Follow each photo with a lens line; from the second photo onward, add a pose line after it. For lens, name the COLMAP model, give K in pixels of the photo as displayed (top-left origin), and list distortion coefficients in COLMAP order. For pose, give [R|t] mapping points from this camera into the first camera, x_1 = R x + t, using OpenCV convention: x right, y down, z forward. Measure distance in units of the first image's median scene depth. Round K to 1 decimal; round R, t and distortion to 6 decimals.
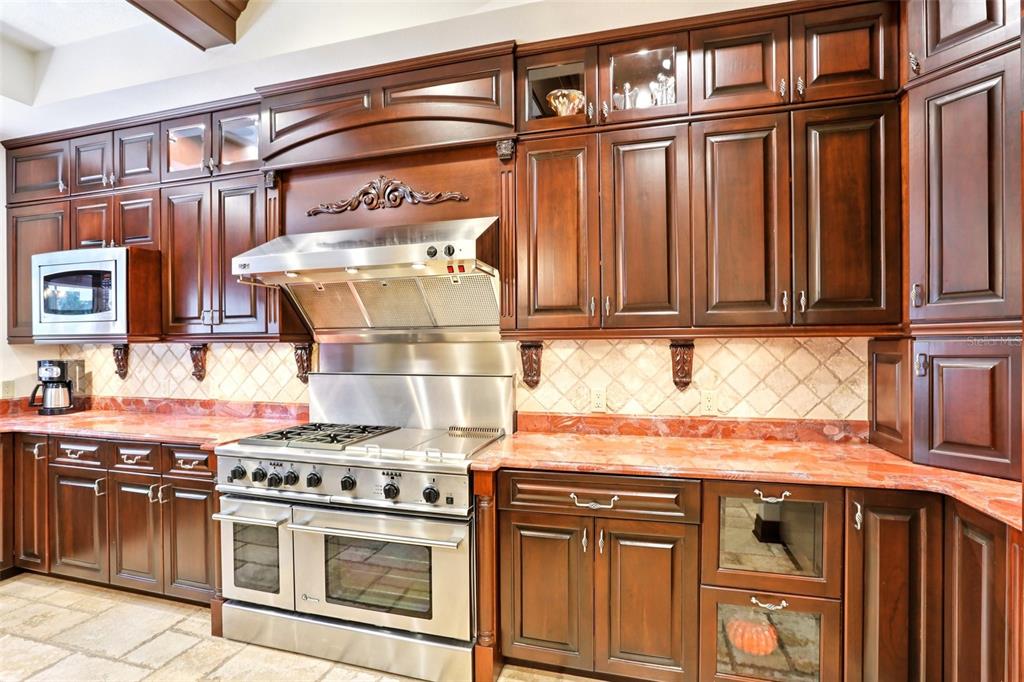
lens RADIAL K [[492.8, 0, 513.3], [0, 492.8, 344.0], [0, 0, 1]] dist [-0.042208, 0.016023]
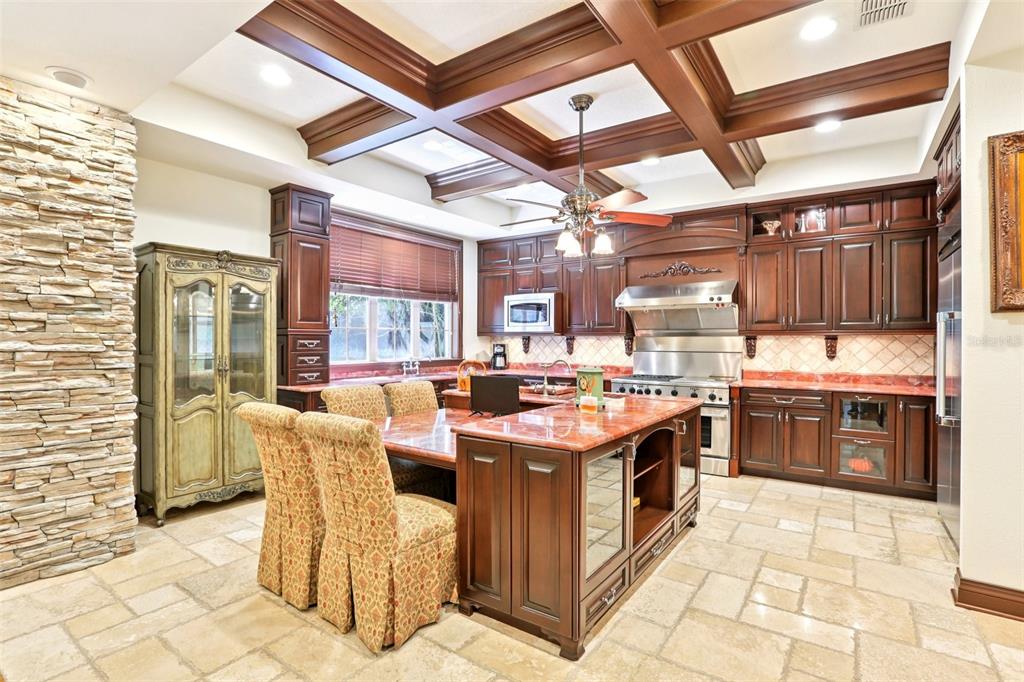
lens RADIAL K [[492.8, 0, 513.6], [0, 492.8, 340.8], [0, 0, 1]] dist [-0.042208, 0.016023]
pose [[0.943000, 0.008907, -0.332674, -0.233240], [-0.009005, 0.999959, 0.001249, 0.021621], [0.332671, 0.001818, 0.943041, -1.340797]]
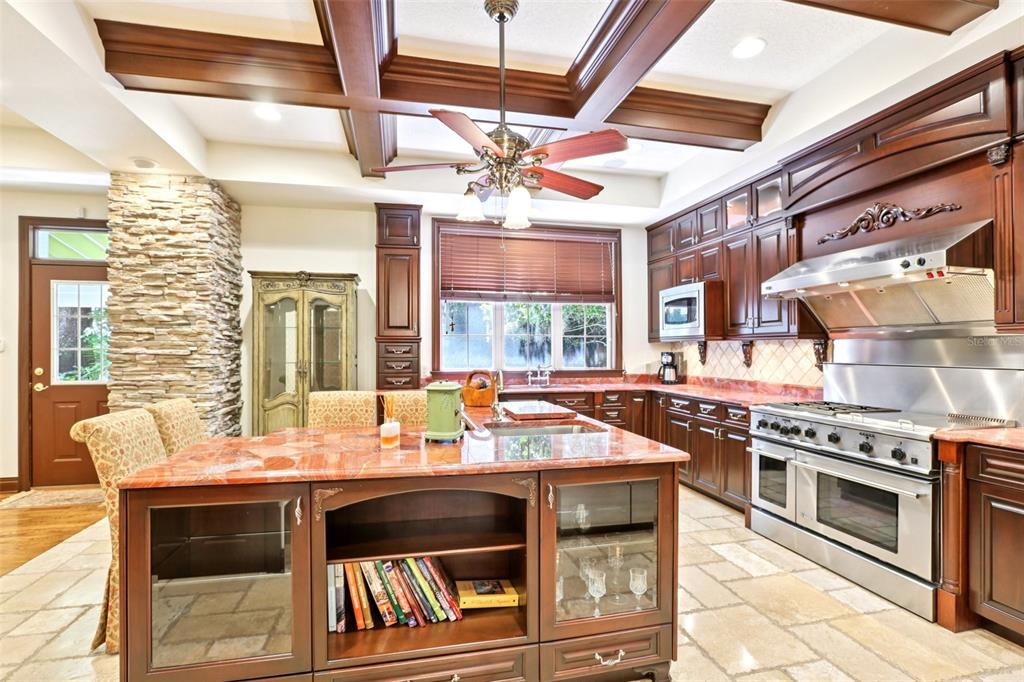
lens RADIAL K [[492.8, 0, 506.7], [0, 492.8, 344.0], [0, 0, 1]] dist [-0.042208, 0.016023]
pose [[0.476597, -0.002361, -0.879119, 0.360865], [-0.006213, 0.999962, -0.006054, 0.025378], [0.879100, 0.008348, 0.476564, -0.403071]]
